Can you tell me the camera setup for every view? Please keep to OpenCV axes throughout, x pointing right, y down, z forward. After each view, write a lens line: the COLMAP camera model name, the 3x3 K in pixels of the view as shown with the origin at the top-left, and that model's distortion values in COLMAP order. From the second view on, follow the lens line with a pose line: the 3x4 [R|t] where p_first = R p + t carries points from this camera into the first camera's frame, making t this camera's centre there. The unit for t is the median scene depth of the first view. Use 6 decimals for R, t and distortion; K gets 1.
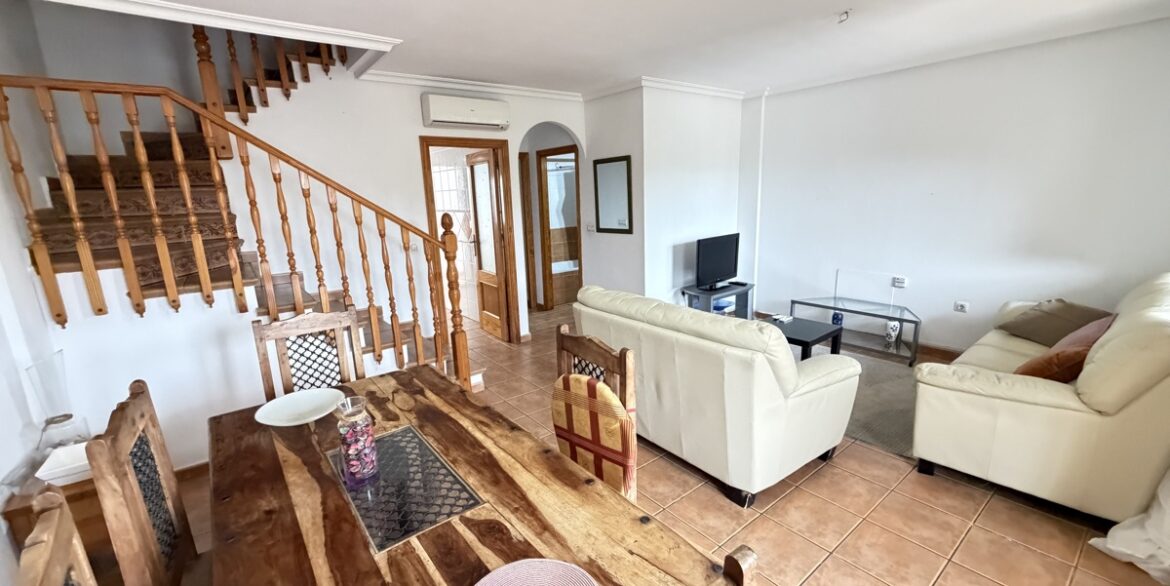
lens RADIAL K [[465.2, 0, 582.5], [0, 465.2, 295.6], [0, 0, 1]] dist [0.002303, -0.000782]
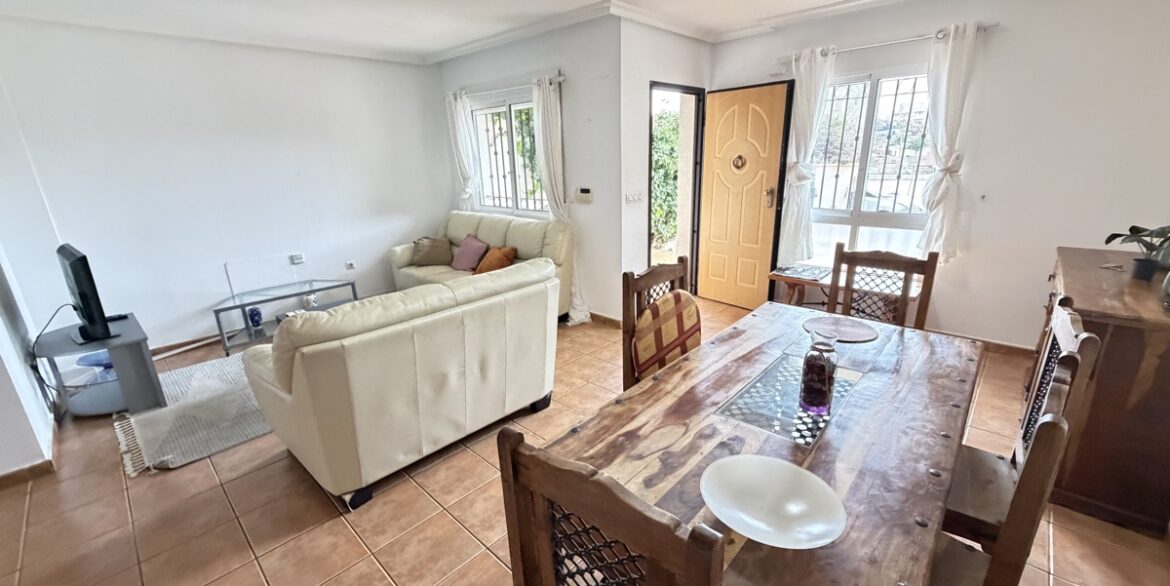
lens RADIAL K [[465.2, 0, 585.7], [0, 465.2, 294.0], [0, 0, 1]] dist [0.002303, -0.000782]
pose [[-0.155647, -0.247170, 0.956390, -0.933817], [0.248052, 0.927386, 0.280044, -0.187974], [-0.956161, 0.280822, -0.083034, 1.056972]]
